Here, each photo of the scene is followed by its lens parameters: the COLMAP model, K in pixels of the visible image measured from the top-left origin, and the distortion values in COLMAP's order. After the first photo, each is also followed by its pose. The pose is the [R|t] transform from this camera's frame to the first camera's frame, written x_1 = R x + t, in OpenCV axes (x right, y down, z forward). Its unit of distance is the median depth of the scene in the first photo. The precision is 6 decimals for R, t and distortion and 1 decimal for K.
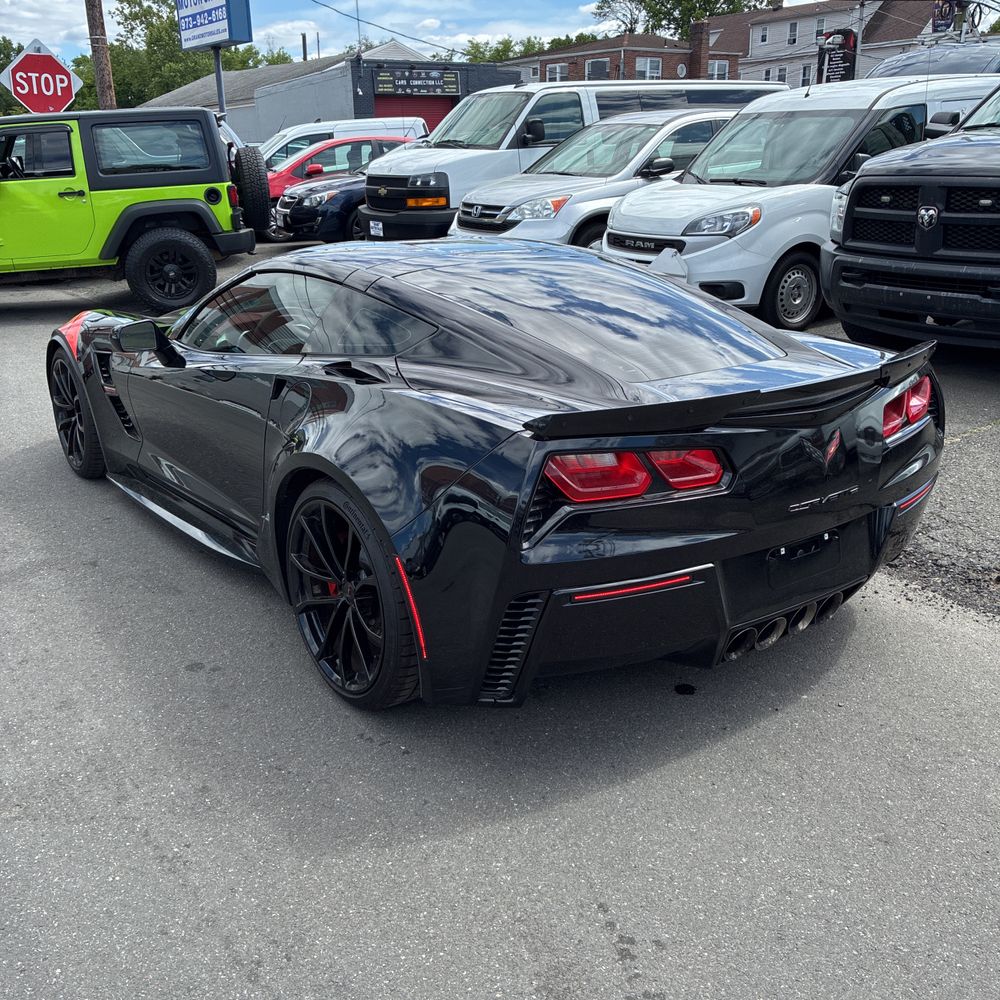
lens RADIAL K [[1016.7, 0, 499.3], [0, 1016.7, 503.4], [0, 0, 1]] dist [0.019218, 0.000000]
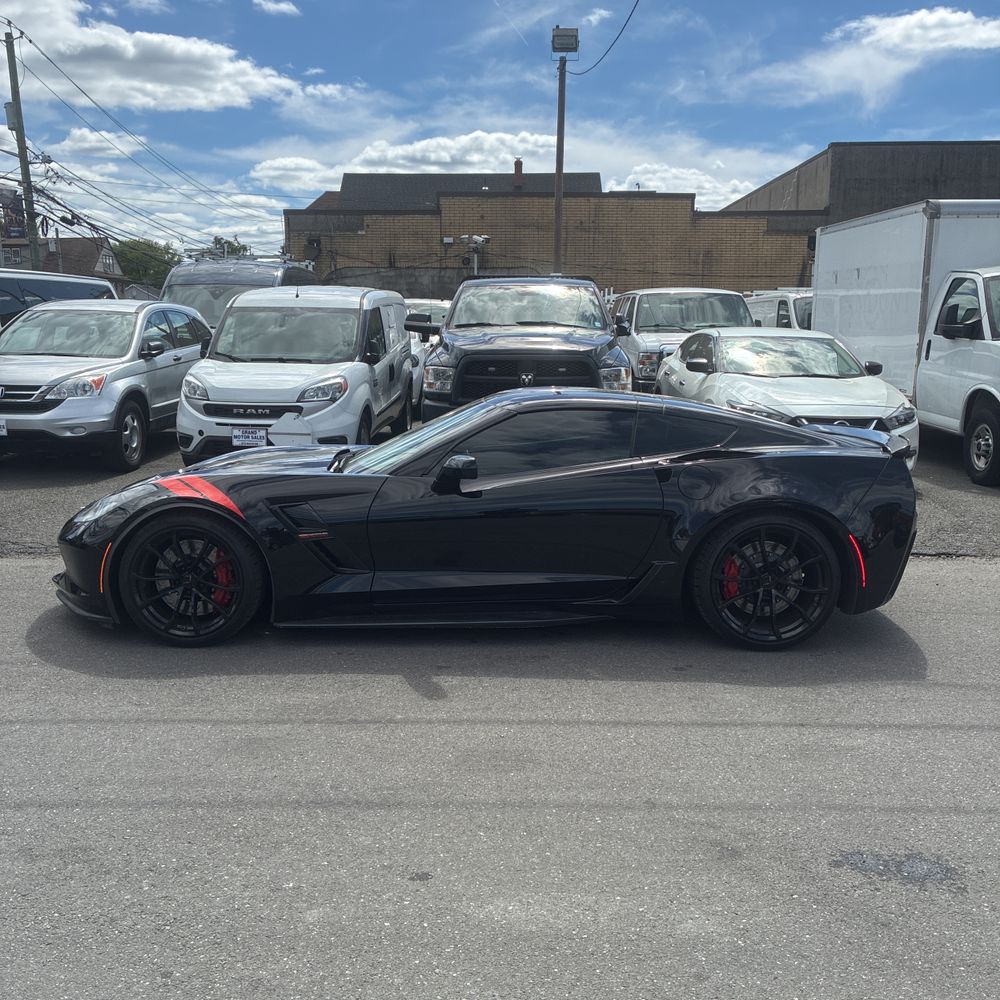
lens RADIAL K [[1016.7, 0, 500.8], [0, 1016.7, 499.6], [0, 0, 1]] dist [0.019218, 0.000000]
pose [[0.594287, -0.110865, 0.796575, -0.793451], [0.252918, 0.965966, -0.054250, -0.029109], [-0.763450, 0.233708, 0.602100, 0.137557]]
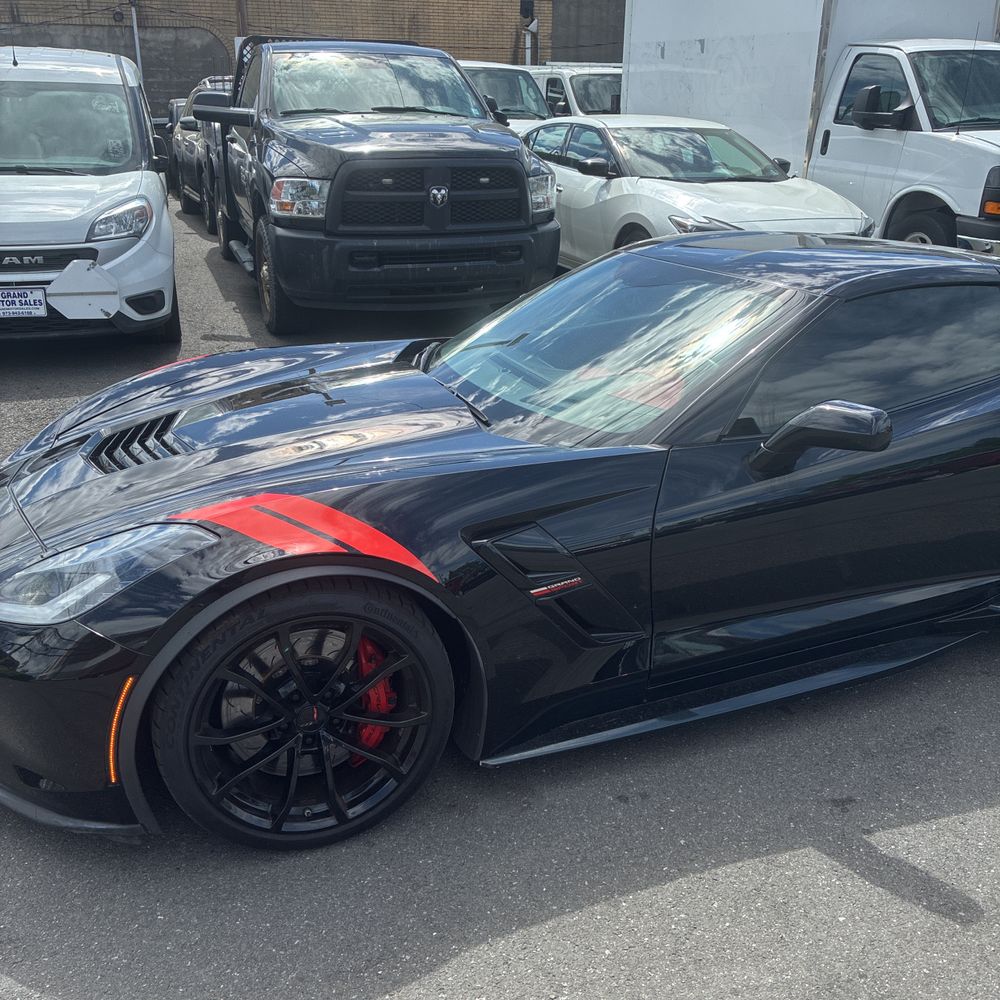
lens RADIAL K [[1016.7, 0, 501.1], [0, 1016.7, 501.3], [0, 0, 1]] dist [0.019218, 0.000000]
pose [[0.267717, -0.326200, 0.906598, -0.609126], [0.310545, 0.919944, 0.239299, -0.206050], [-0.912080, 0.217475, 0.347585, 0.592053]]
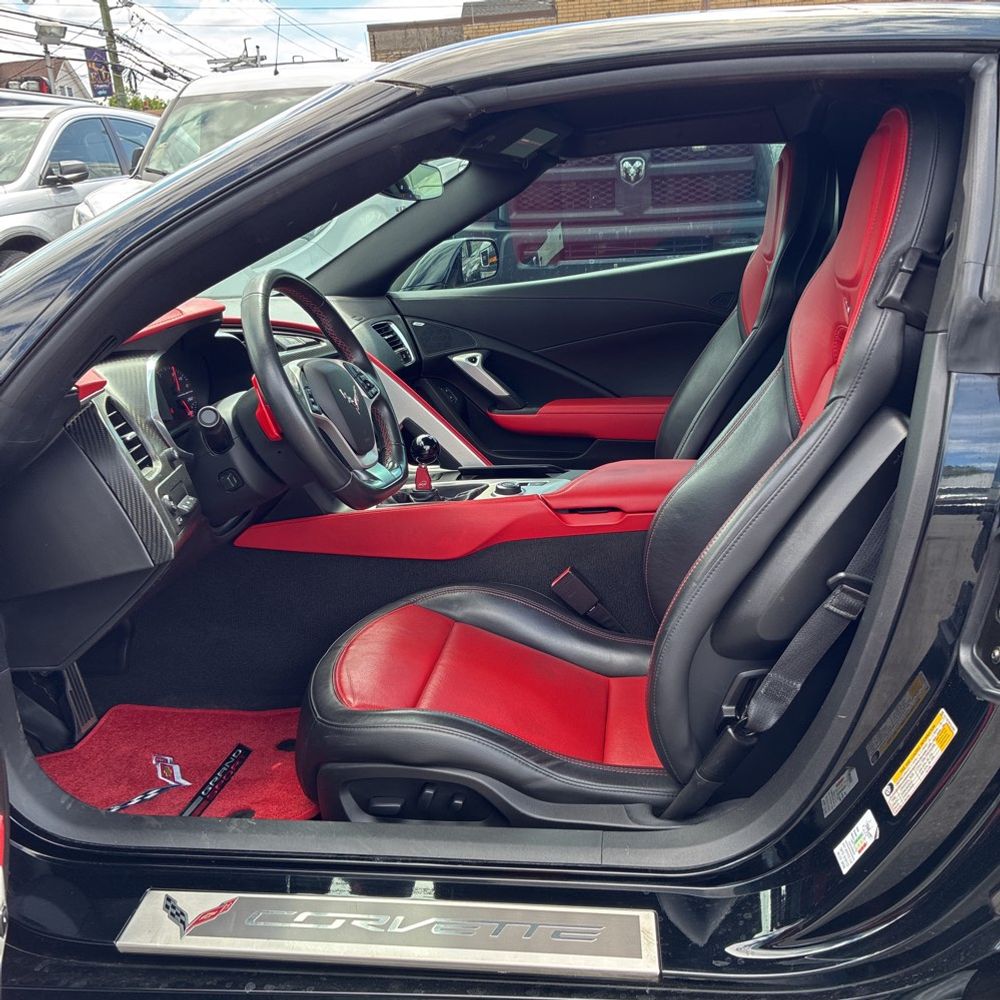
lens RADIAL K [[1016.7, 0, 496.1], [0, 1016.7, 498.8], [0, 0, 1]] dist [0.019218, 0.000000]
pose [[0.704148, -0.220281, 0.675020, -0.261433], [0.272064, 0.961809, 0.030066, -0.072674], [-0.655863, 0.162478, 0.737186, 0.470695]]
